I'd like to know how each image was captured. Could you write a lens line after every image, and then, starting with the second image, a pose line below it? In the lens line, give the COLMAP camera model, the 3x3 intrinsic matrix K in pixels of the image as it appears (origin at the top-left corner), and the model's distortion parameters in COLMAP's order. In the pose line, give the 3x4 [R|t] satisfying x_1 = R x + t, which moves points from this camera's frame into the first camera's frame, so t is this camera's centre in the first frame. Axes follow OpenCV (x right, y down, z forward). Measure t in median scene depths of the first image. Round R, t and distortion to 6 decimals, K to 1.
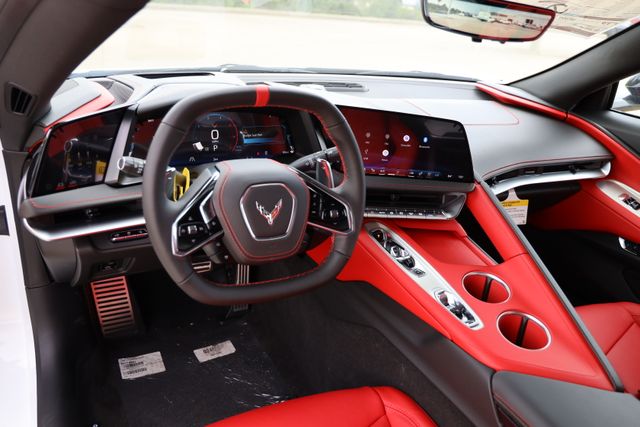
lens RADIAL K [[450.7, 0, 320.0], [0, 450.7, 213.5], [0, 0, 1]] dist [-0.027620, -0.001356]
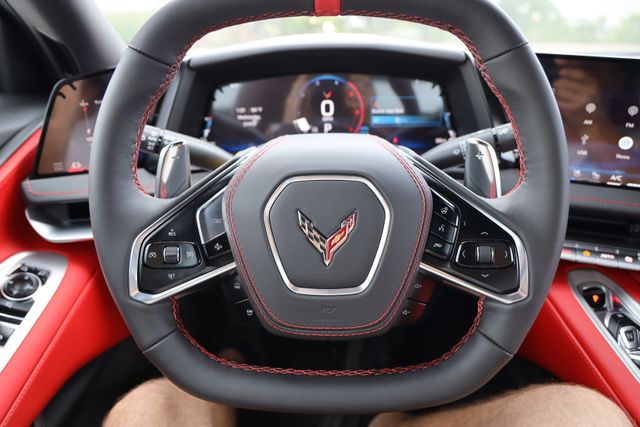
lens RADIAL K [[450.7, 0, 320.0], [0, 450.7, 213.5], [0, 0, 1]] dist [-0.027620, -0.001356]
pose [[0.900337, 0.089338, -0.425924, 0.060331], [-0.100483, 0.994932, -0.003717, -0.018018], [0.423433, 0.046145, 0.904751, 0.440394]]
